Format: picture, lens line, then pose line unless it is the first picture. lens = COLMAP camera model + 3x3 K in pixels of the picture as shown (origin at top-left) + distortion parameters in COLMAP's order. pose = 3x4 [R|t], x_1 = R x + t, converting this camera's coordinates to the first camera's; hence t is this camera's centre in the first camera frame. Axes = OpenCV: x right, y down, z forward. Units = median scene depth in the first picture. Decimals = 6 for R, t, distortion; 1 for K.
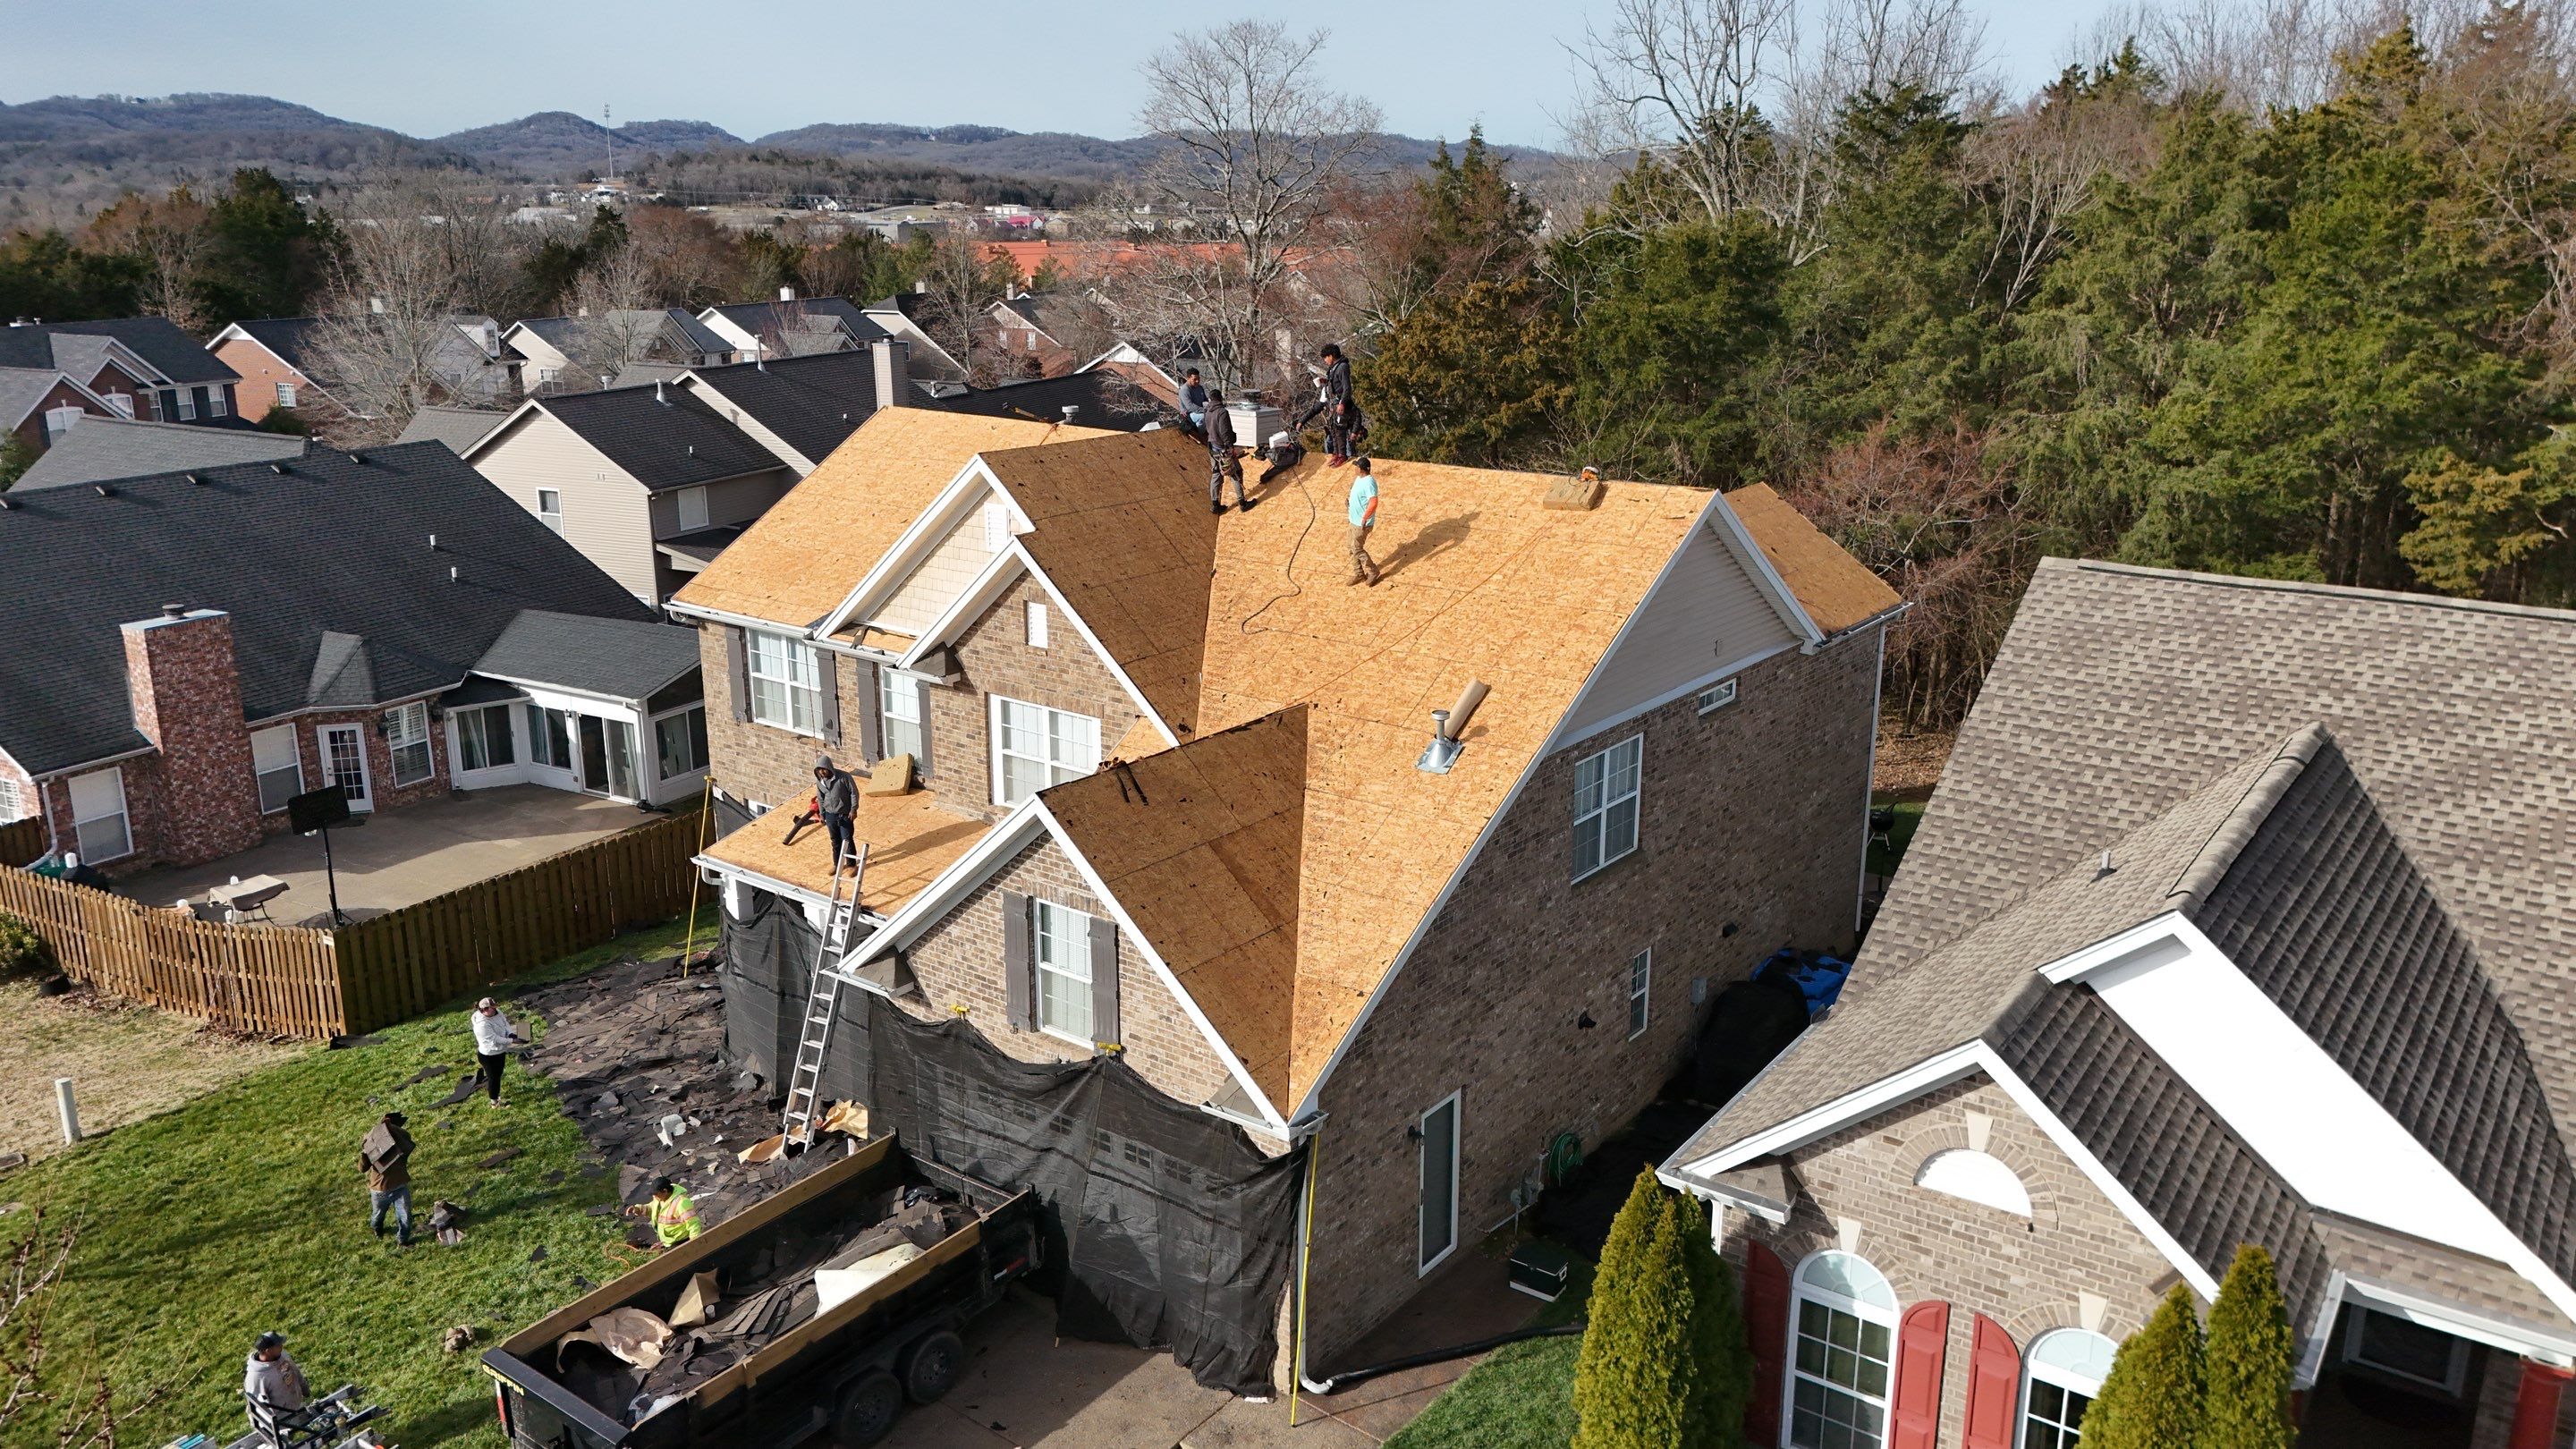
lens RADIAL K [[1887.3, 0, 1290.9], [0, 1887.3, 723.3], [0, 0, 1]] dist [0.079482, -0.077607]
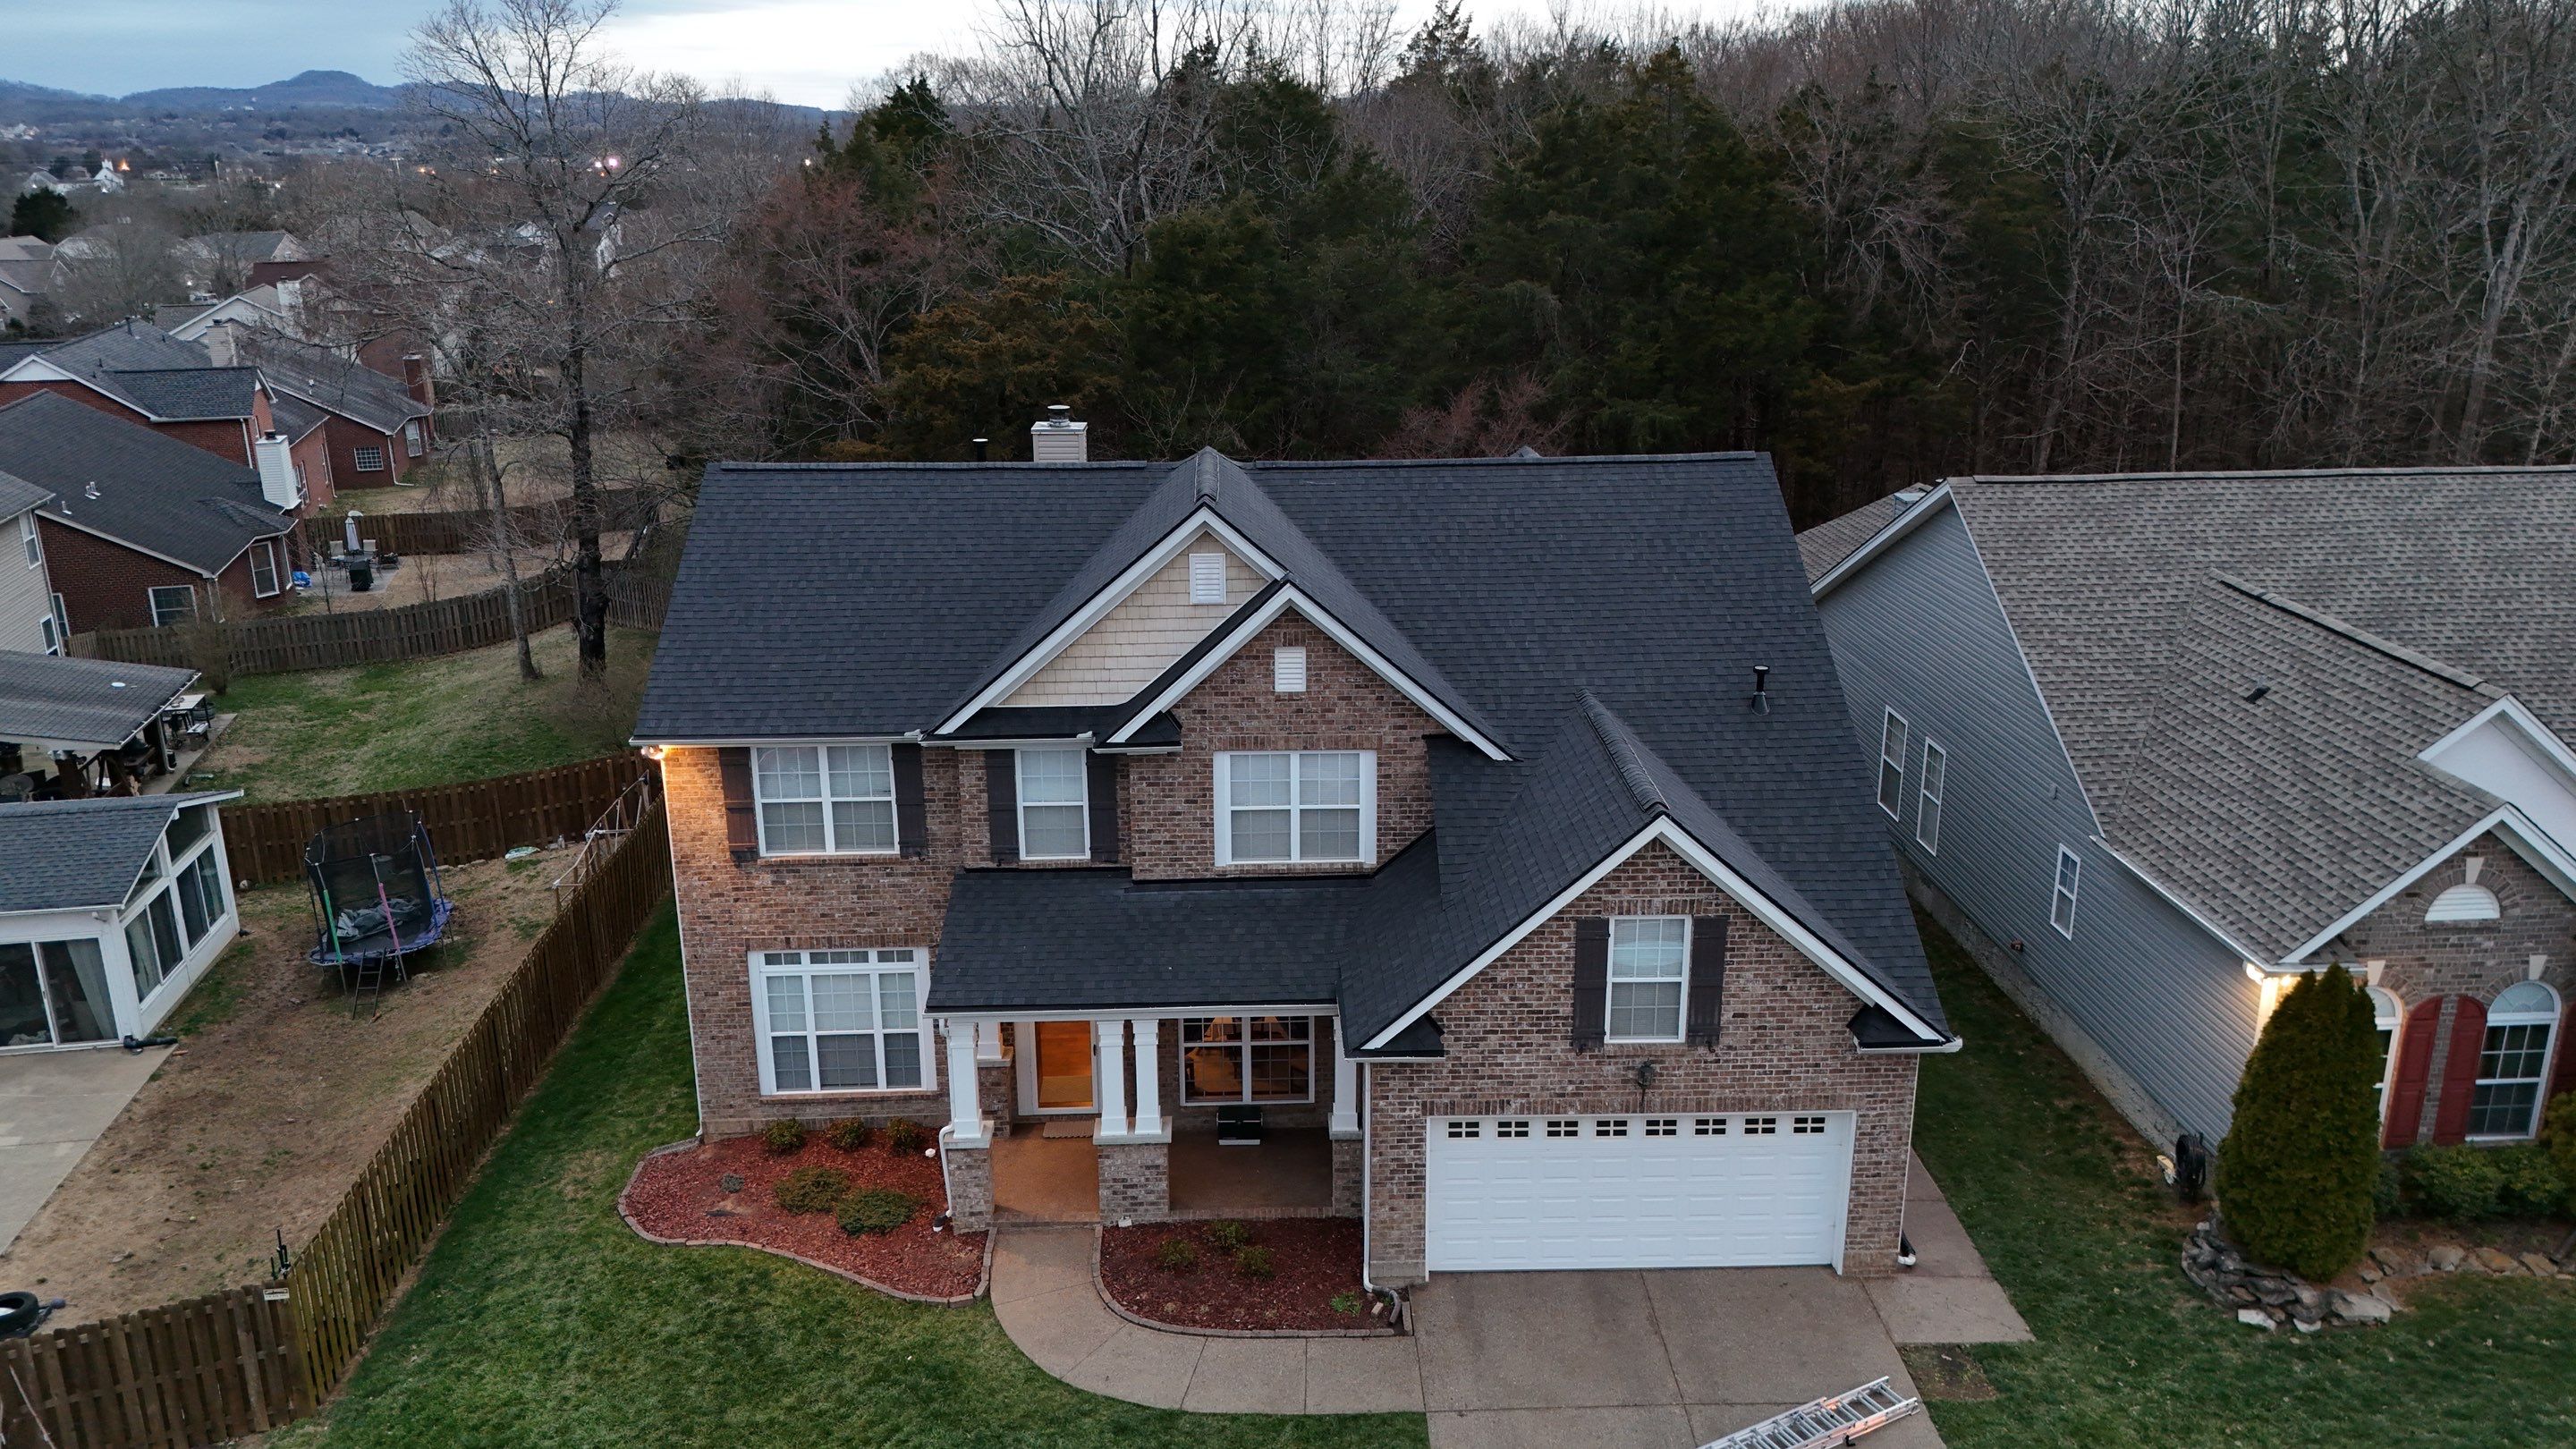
lens RADIAL K [[1887.3, 0, 1295.9], [0, 1887.3, 722.6], [0, 0, 1]] dist [0.079482, -0.077607]
pose [[0.776639, -0.194095, 0.599299, -0.827405], [0.177651, 0.980219, 0.087244, -0.126198], [-0.604378, 0.038709, 0.795757, 0.265293]]
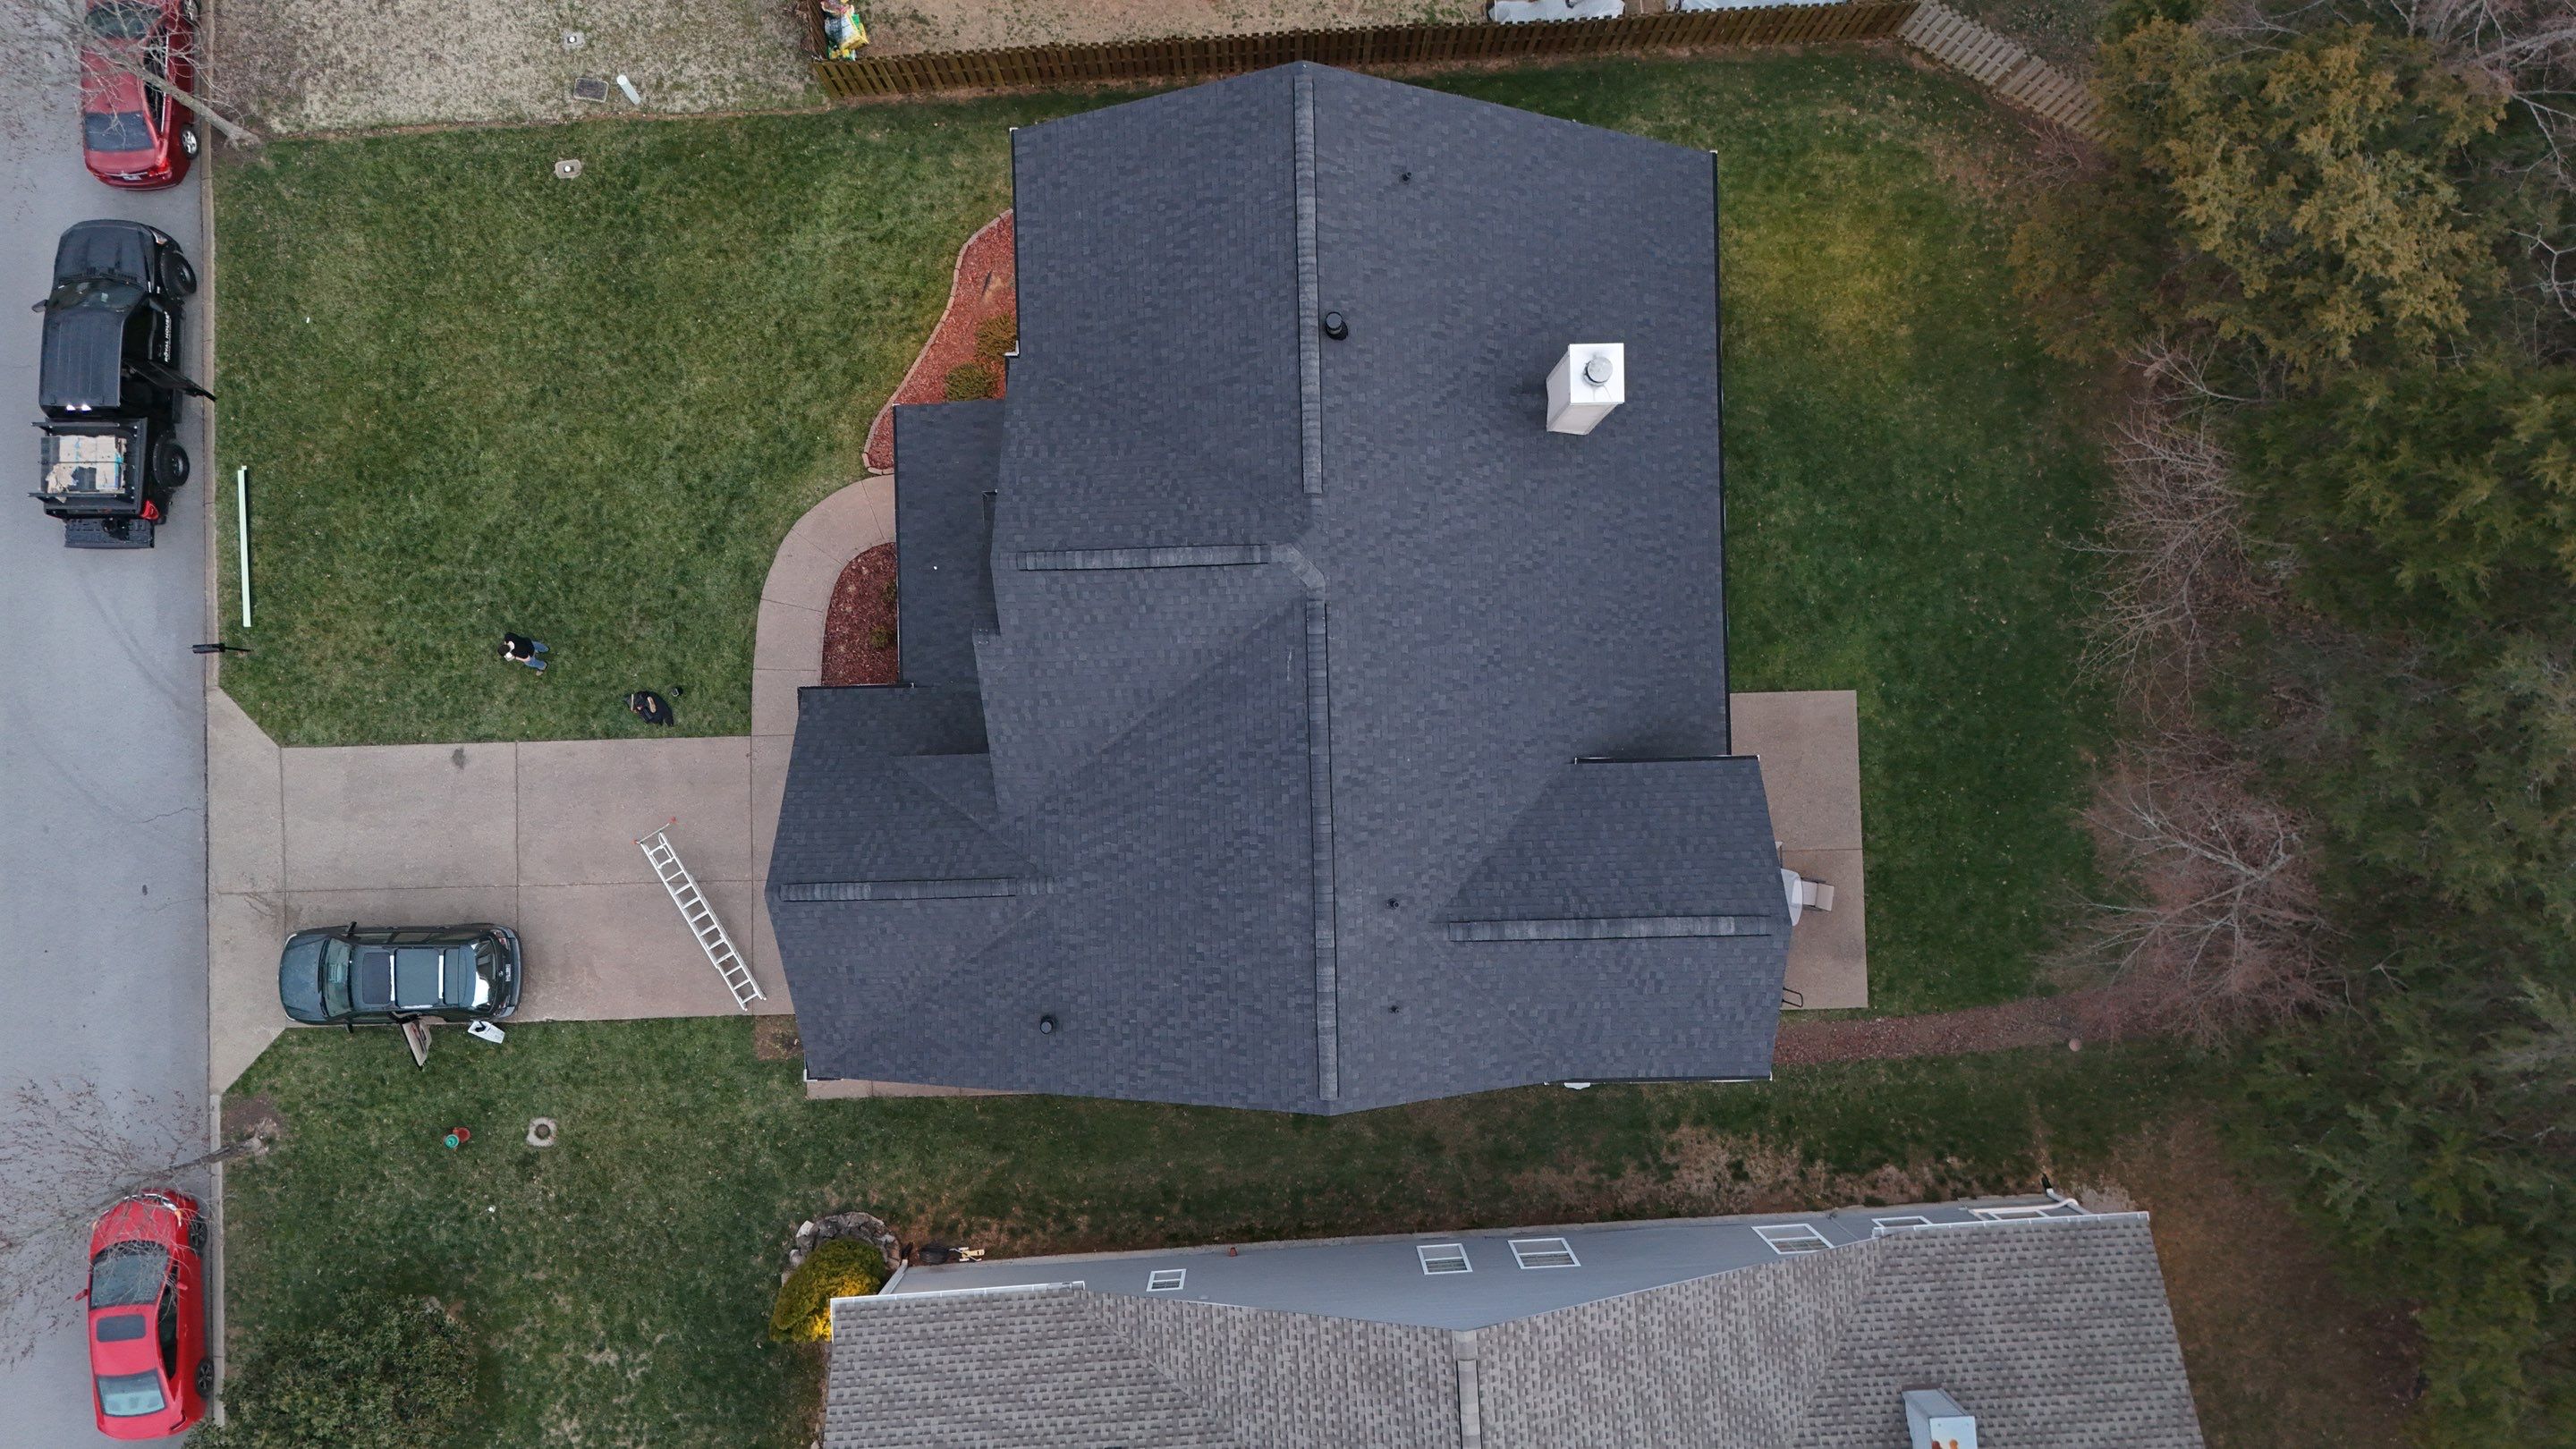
lens RADIAL K [[1887.3, 0, 1280.2], [0, 1887.3, 719.1], [0, 0, 1]] dist [0.079482, -0.077607]
pose [[0.627974, 0.778085, -0.015245, 0.036060], [-0.216887, 0.193790, 0.956768, -1.423690], [0.747402, -0.597519, 0.290451, 0.864436]]
